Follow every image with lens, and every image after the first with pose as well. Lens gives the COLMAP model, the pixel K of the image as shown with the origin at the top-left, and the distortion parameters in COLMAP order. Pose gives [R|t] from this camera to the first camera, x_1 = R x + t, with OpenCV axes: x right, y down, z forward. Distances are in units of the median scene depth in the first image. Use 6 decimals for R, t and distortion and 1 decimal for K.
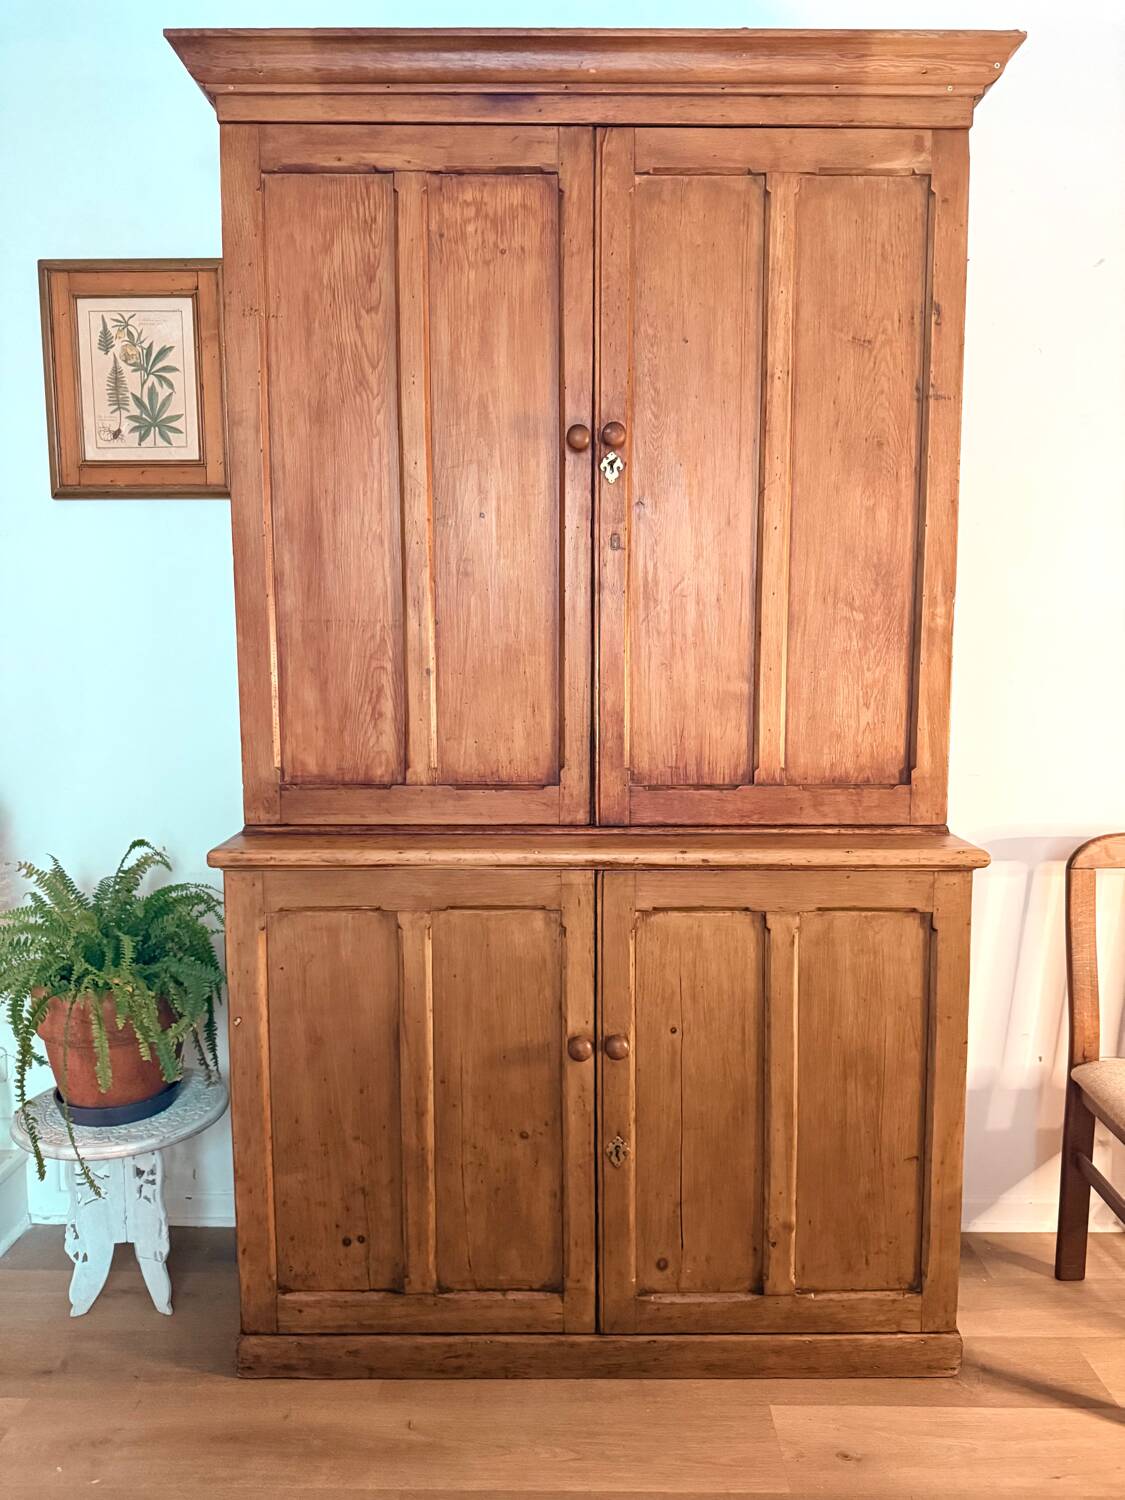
lens RADIAL K [[1069.4, 0, 566.0], [0, 1069.4, 752.2], [0, 0, 1]] dist [0.045455, -0.070503]
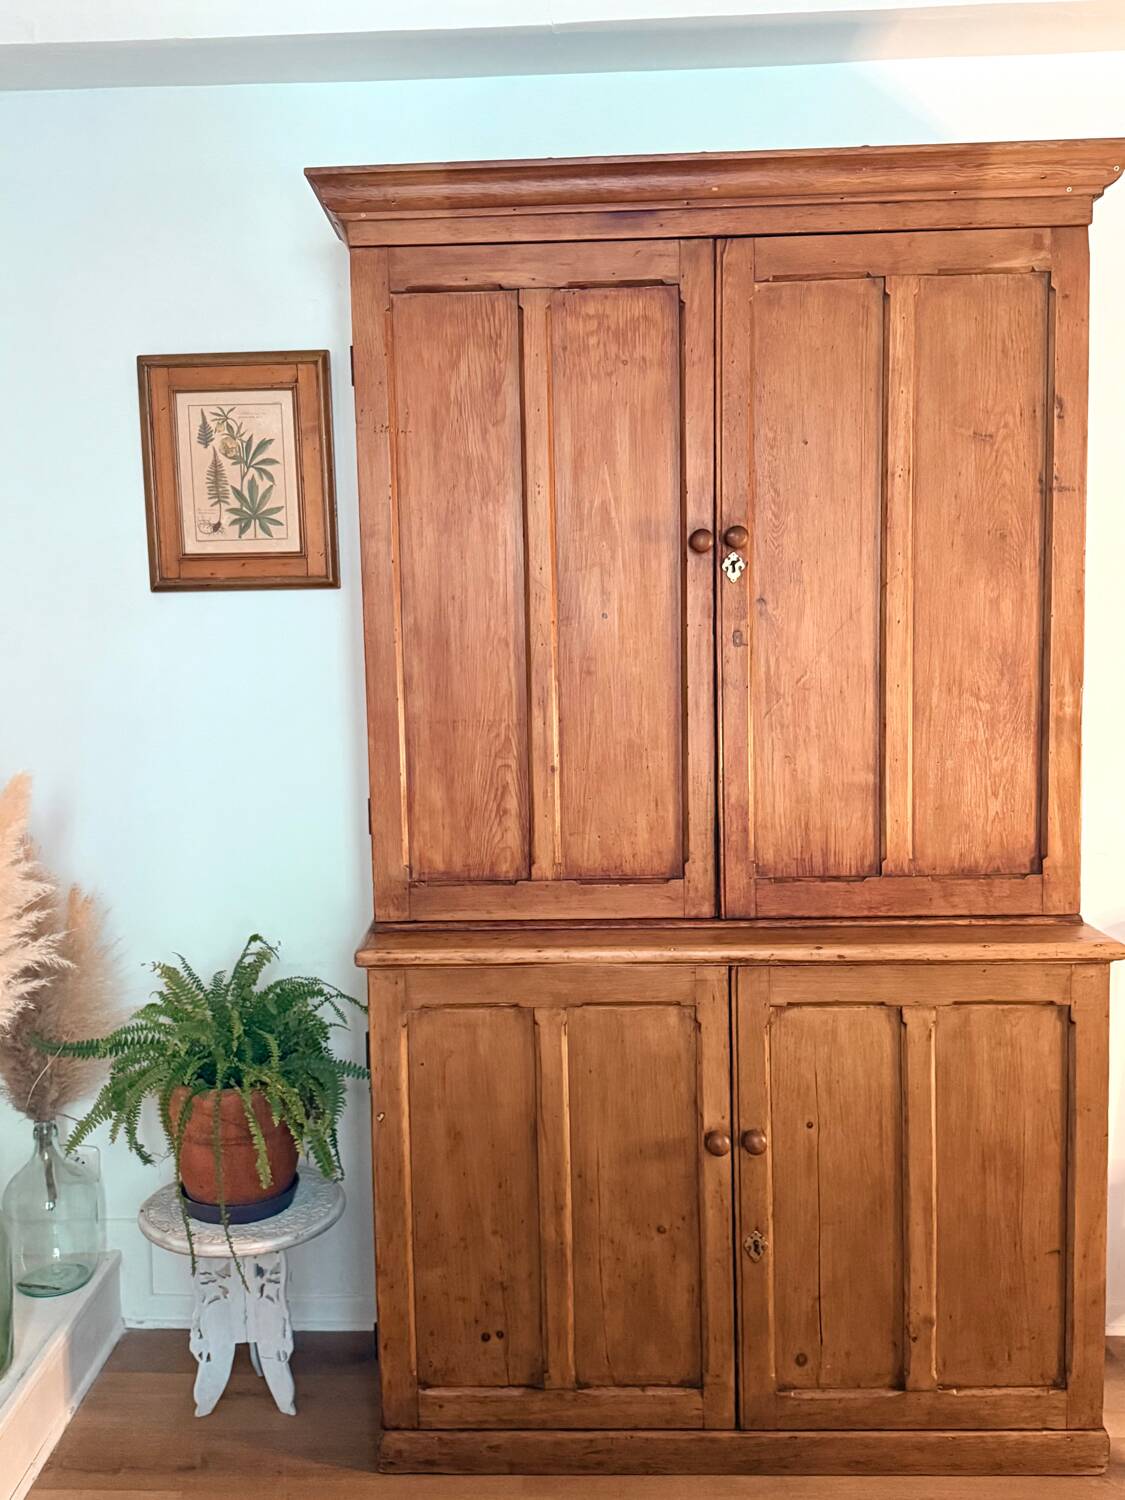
lens RADIAL K [[1339.5, 0, 482.8], [0, 1339.5, 746.6], [0, 0, 1]] dist [0.077695, -0.127421]
pose [[0.998957, -0.019254, -0.041413, -0.145036], [0.018740, 0.999743, -0.012764, -0.083667], [0.041648, 0.011975, 0.999061, -0.278576]]
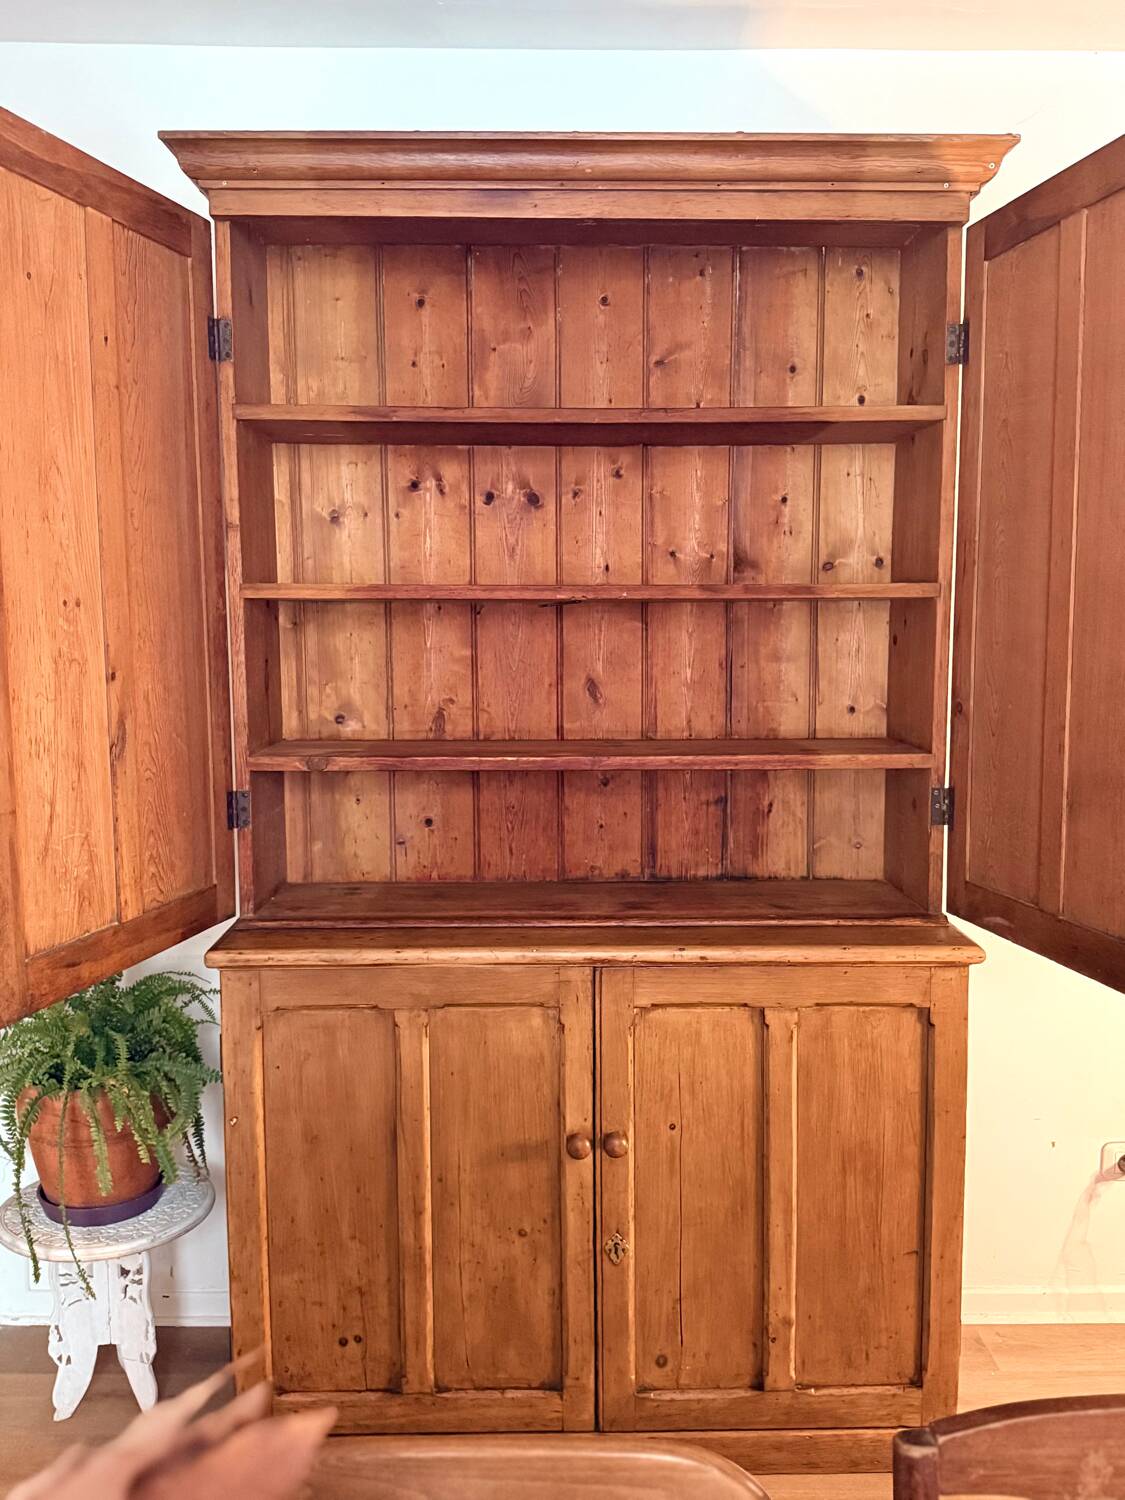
lens RADIAL K [[1291.0, 0, 564.9], [0, 1291.0, 744.5], [0, 0, 1]] dist [0.101415, -0.203867]
pose [[0.999889, -0.003538, 0.014495, -0.015605], [0.003451, 0.999976, 0.006030, -0.101948], [-0.014516, -0.005979, 0.999877, -0.202833]]
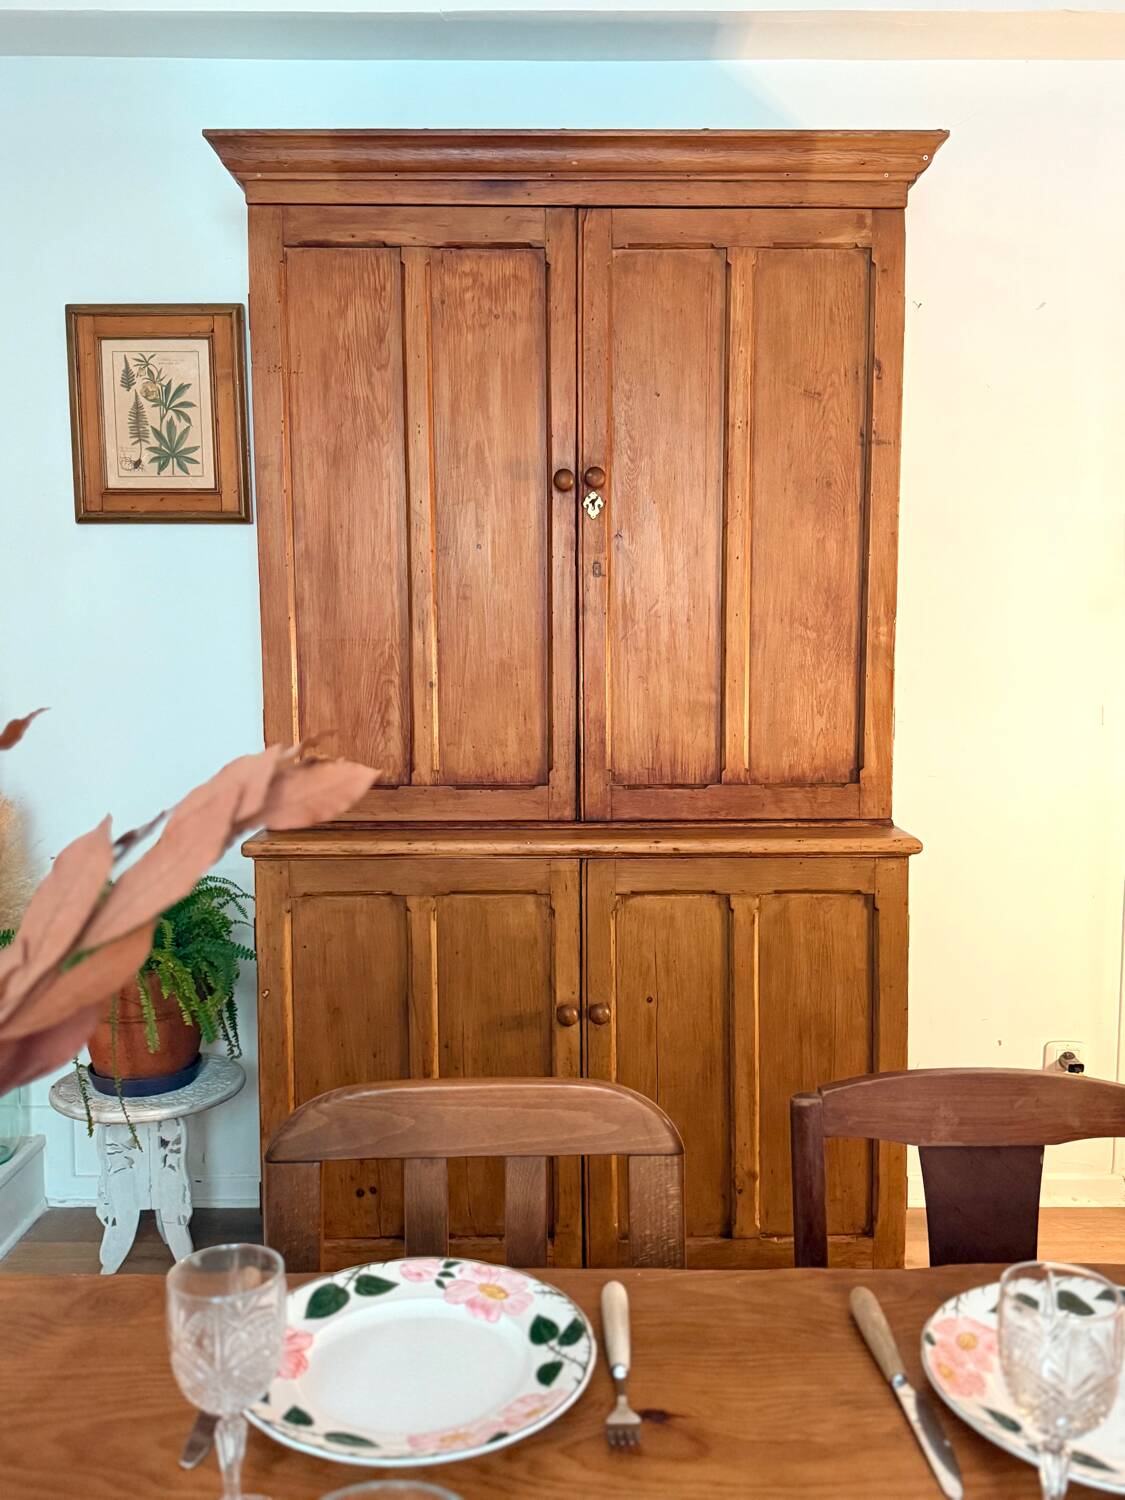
lens RADIAL K [[1291.0, 0, 569.5], [0, 1291.0, 754.6], [0, 0, 1]] dist [0.101415, -0.203867]
pose [[0.999936, -0.004050, 0.010565, 0.001851], [0.004127, 0.999965, -0.007272, 0.008999], [-0.010535, 0.007315, 0.999918, -0.370087]]
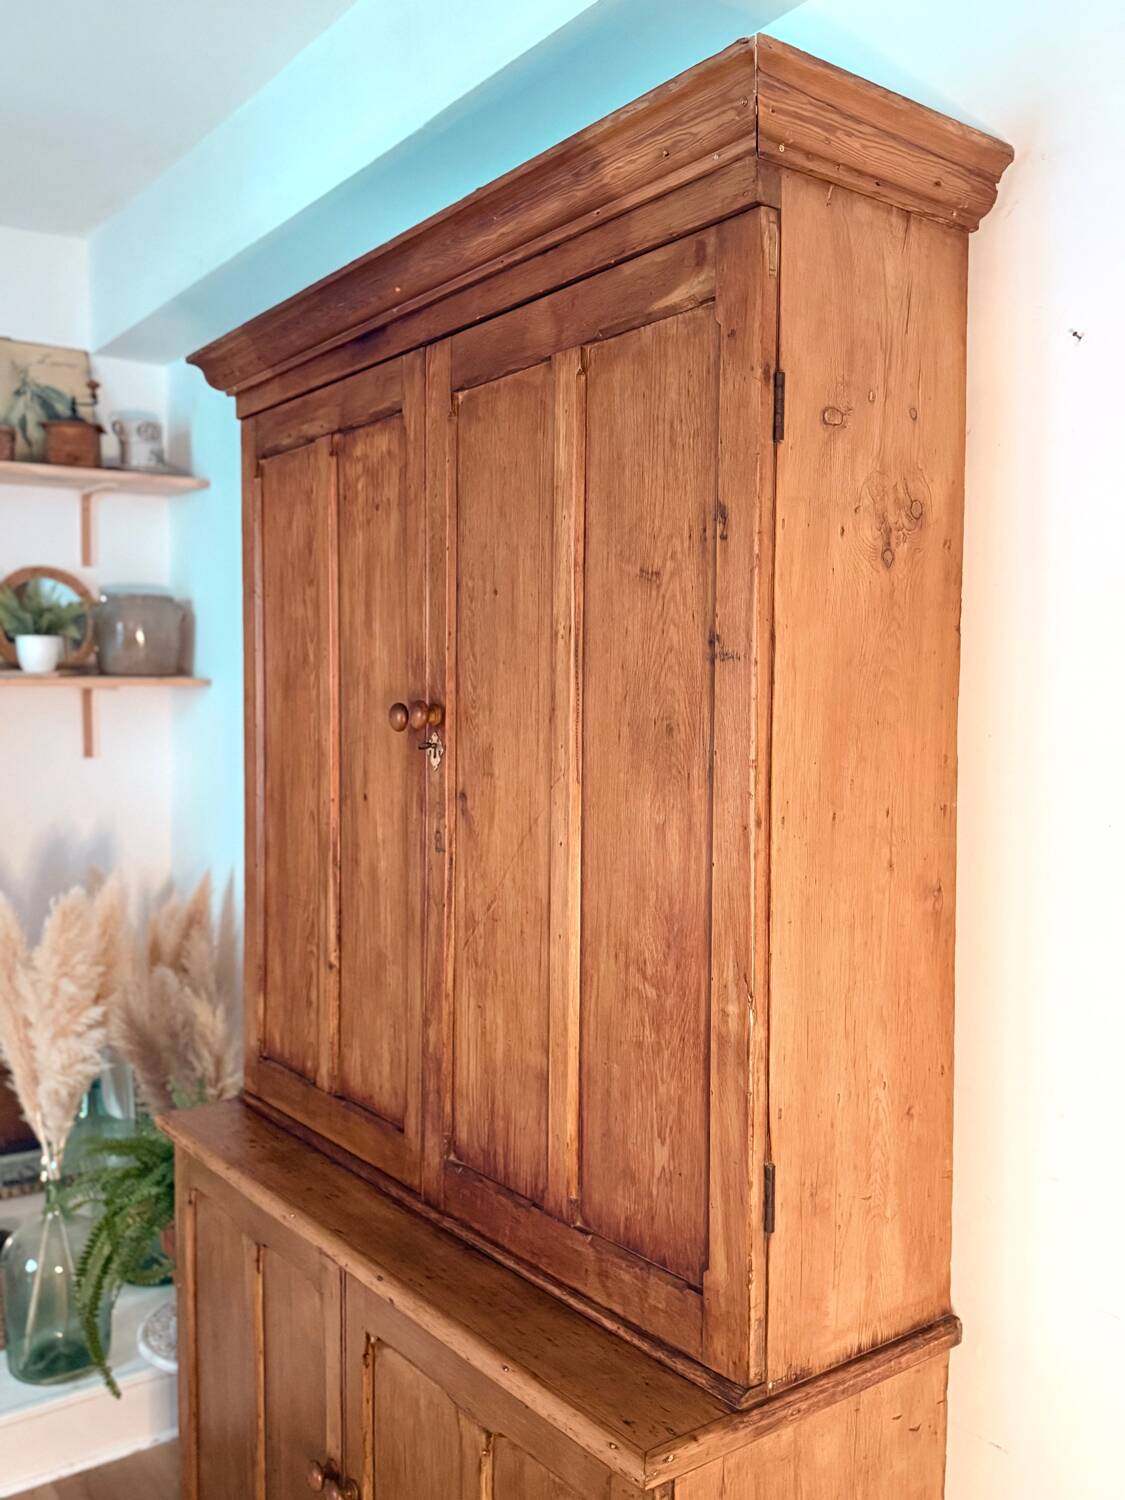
lens RADIAL K [[1275.4, 0, 562.7], [0, 1275.4, 750.9], [0, 0, 1]] dist [0.104243, -0.110846]
pose [[0.600559, 0.032232, -0.798930, 0.858659], [-0.084652, 0.996135, -0.023445, -0.251650], [0.795087, 0.081711, 0.600966, 0.502062]]
